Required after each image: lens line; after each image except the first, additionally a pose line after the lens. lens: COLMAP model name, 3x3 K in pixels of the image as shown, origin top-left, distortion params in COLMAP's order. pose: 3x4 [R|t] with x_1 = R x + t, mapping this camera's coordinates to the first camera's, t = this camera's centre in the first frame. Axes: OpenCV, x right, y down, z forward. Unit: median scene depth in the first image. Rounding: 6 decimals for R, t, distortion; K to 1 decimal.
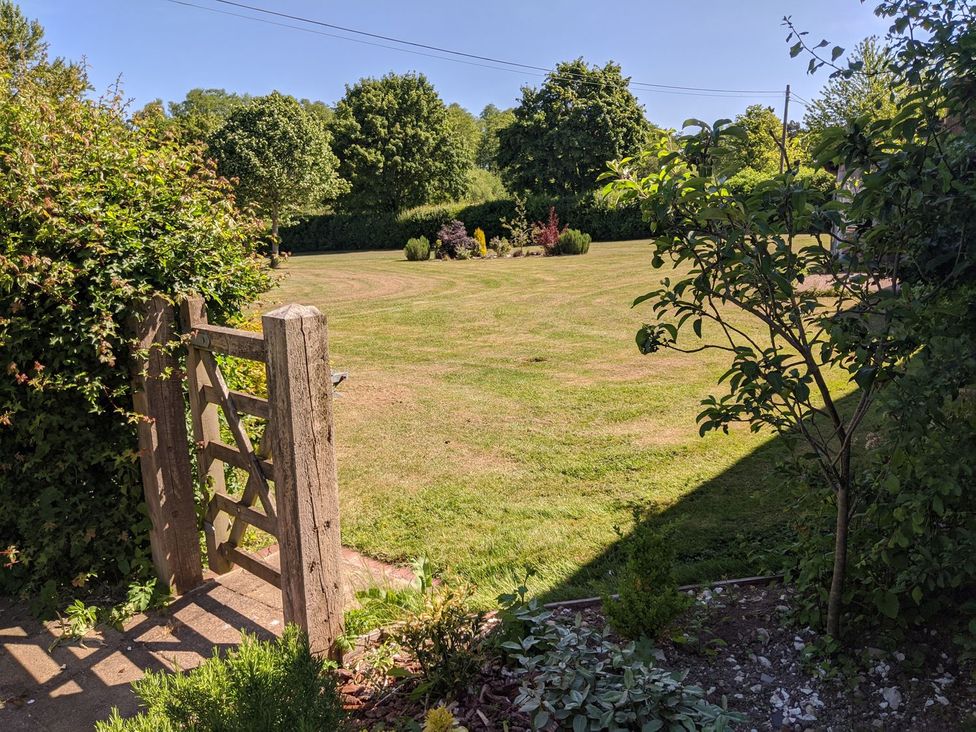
lens RADIAL K [[782.0, 0, 493.8], [0, 782.0, 381.5], [0, 0, 1]] dist [0.075249, -0.122457]
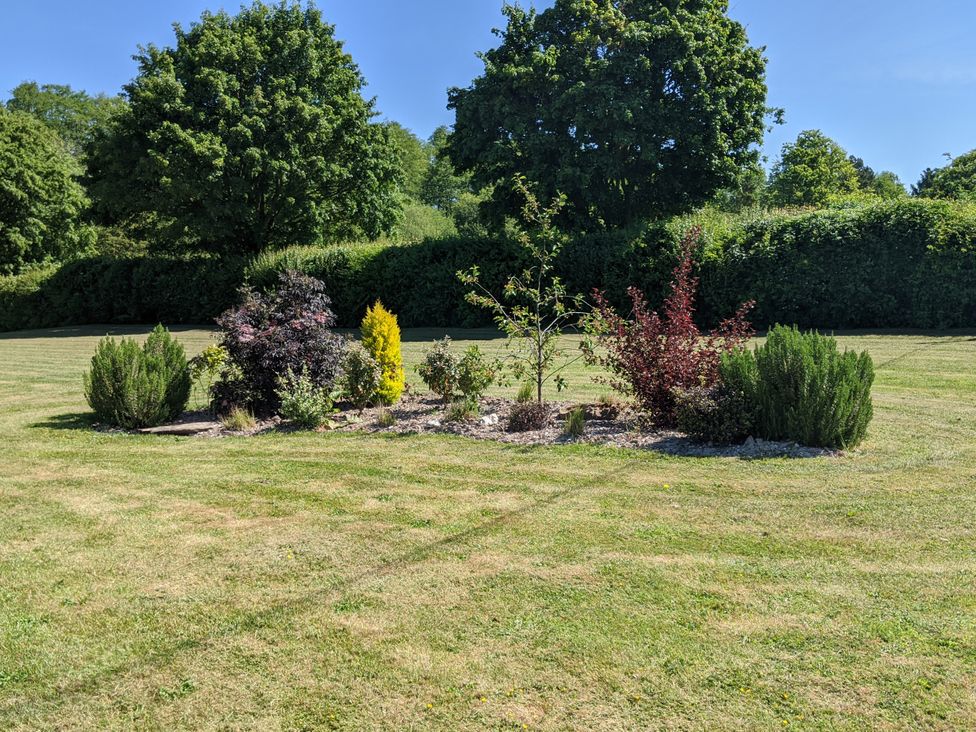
lens RADIAL K [[934.9, 0, 475.2], [0, 934.9, 364.5], [0, 0, 1]] dist [0.127294, -0.253713]
pose [[0.998989, 0.026582, 0.036261, 0.002084], [-0.022446, 0.993674, -0.110034, -0.093861], [-0.038957, 0.109109, 0.993266, 0.456015]]
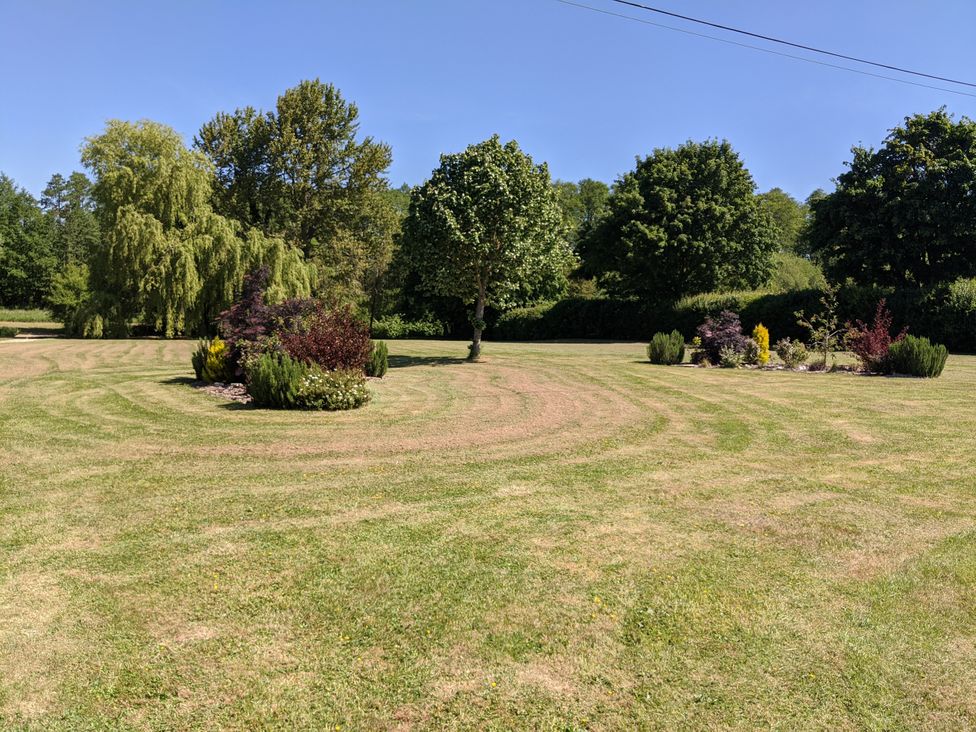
lens RADIAL K [[782.0, 0, 493.8], [0, 782.0, 381.5], [0, 0, 1]] dist [0.075249, -0.122457]
pose [[0.925474, 0.088164, -0.368408, 0.015617], [-0.127005, 0.988465, -0.082499, -0.039537], [0.356885, 0.123140, 0.925996, 0.188999]]
